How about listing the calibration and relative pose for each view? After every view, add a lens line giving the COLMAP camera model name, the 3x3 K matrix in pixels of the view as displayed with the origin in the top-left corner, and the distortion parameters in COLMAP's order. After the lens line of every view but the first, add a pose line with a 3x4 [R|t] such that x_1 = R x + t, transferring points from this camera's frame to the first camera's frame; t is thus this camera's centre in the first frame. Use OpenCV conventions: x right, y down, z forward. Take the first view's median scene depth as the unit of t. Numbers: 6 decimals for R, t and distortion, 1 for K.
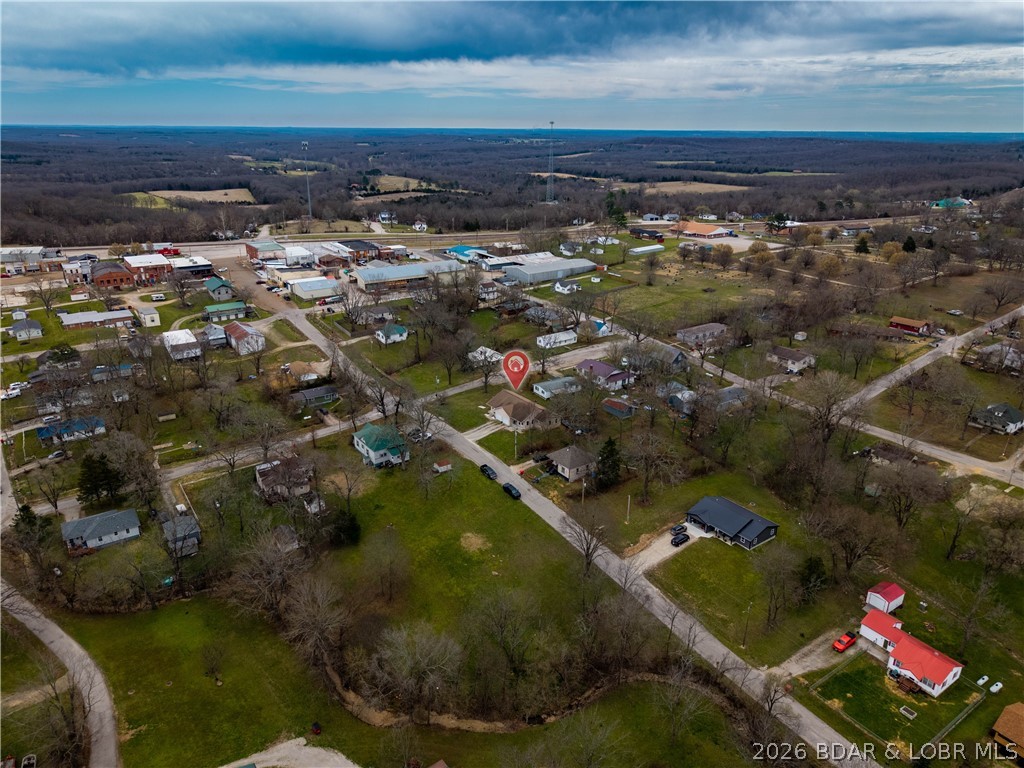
lens RADIAL K [[682.3, 0, 509.9], [0, 682.3, 386.6], [0, 0, 1]] dist [0.016119, -0.015428]
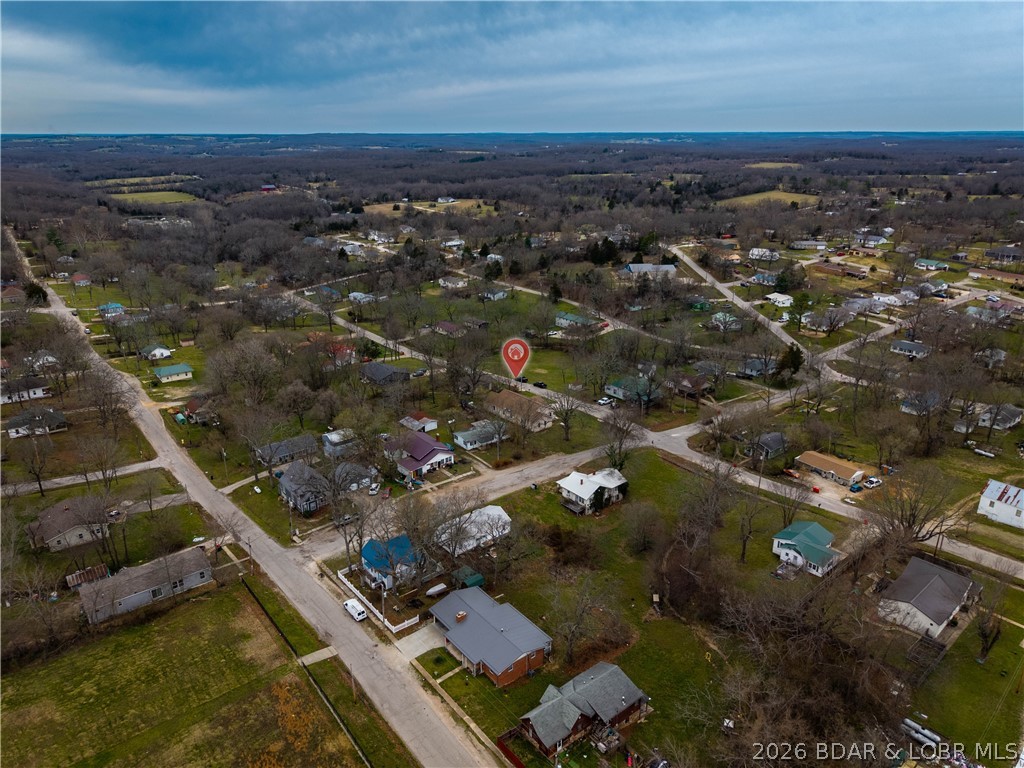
lens RADIAL K [[682.3, 0, 509.9], [0, 682.3, 386.6], [0, 0, 1]] dist [0.016119, -0.015428]
pose [[-0.998315, 0.016147, -0.055728, 0.093356], [-0.024639, 0.751592, 0.659168, -0.687566], [0.052528, 0.659431, -0.749928, 1.814975]]
